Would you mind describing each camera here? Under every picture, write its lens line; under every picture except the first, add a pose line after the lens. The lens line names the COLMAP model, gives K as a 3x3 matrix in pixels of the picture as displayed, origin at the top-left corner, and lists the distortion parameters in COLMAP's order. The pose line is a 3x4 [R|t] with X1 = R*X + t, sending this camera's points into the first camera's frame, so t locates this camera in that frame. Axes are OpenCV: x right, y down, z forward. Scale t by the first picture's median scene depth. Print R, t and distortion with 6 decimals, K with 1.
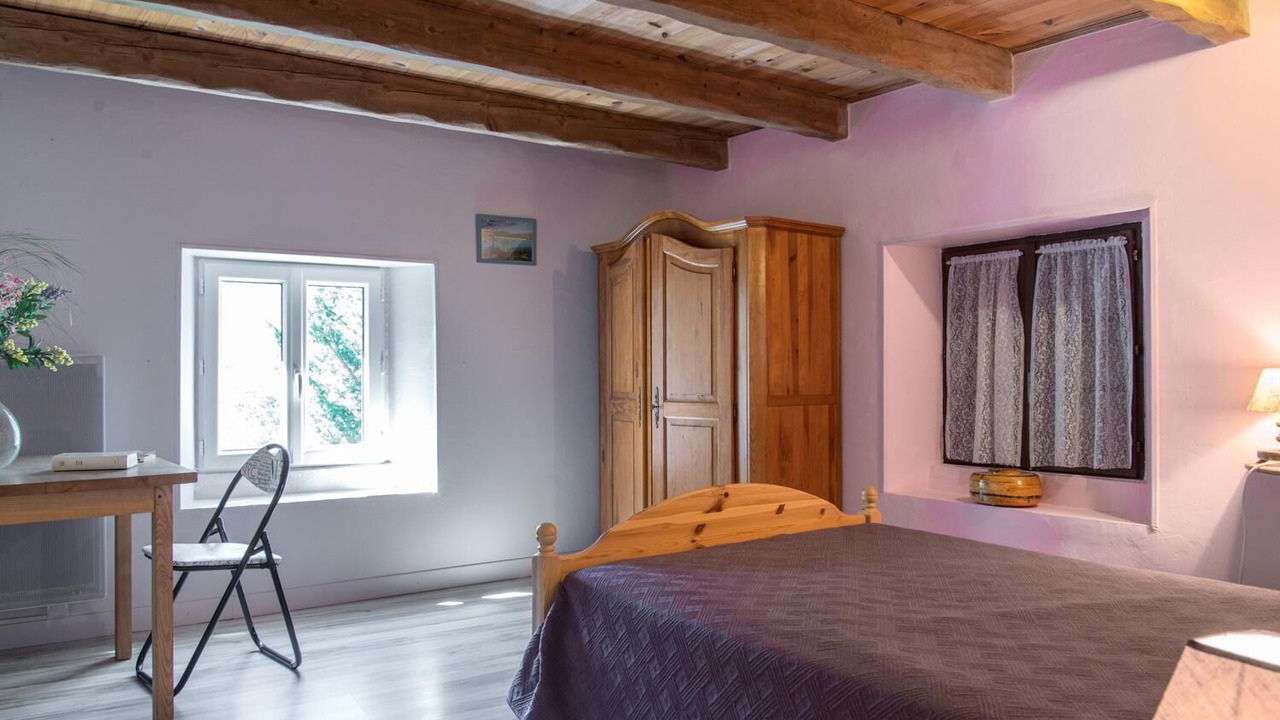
lens RADIAL K [[966.3, 0, 641.0], [0, 966.3, 362.0], [0, 0, 1]] dist [0.001503, -0.001279]
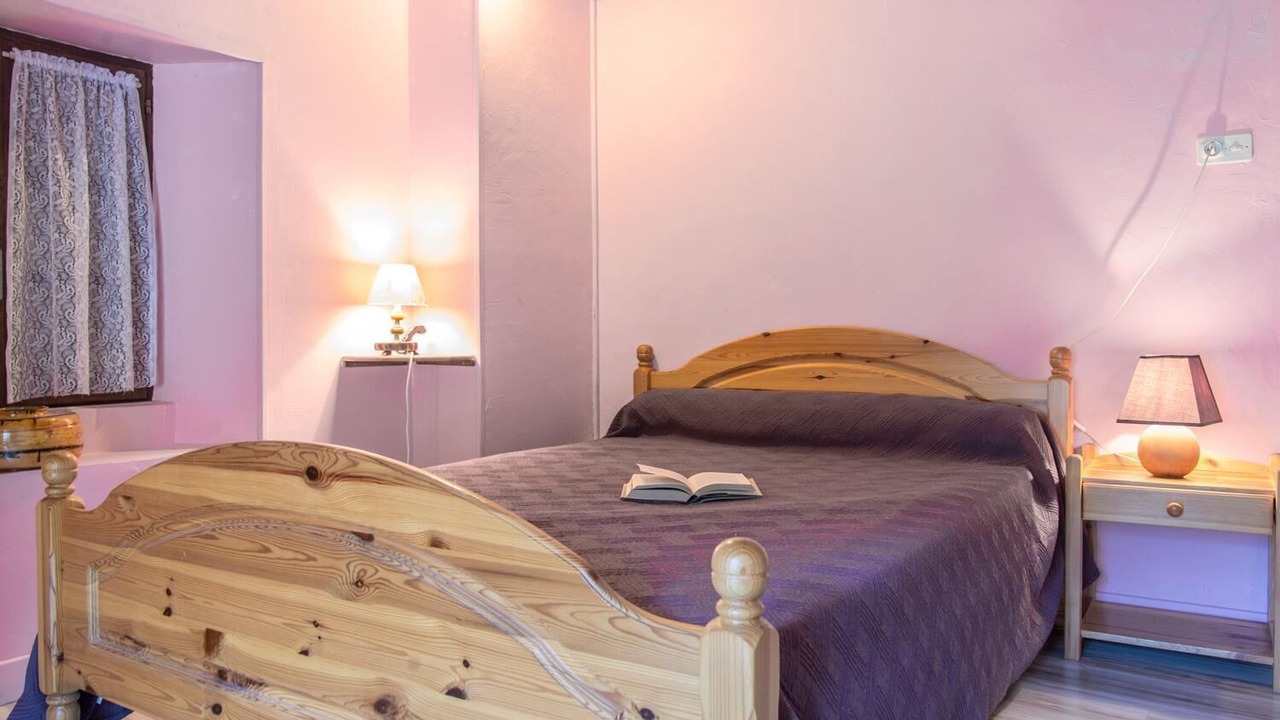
lens RADIAL K [[966.3, 0, 641.1], [0, 966.3, 360.1], [0, 0, 1]] dist [0.001503, -0.001279]
pose [[-0.352621, -0.013003, 0.935676, -0.324195], [0.000305, 0.999902, 0.014011, 0.074856], [-0.935766, 0.005226, -0.352582, 0.871282]]
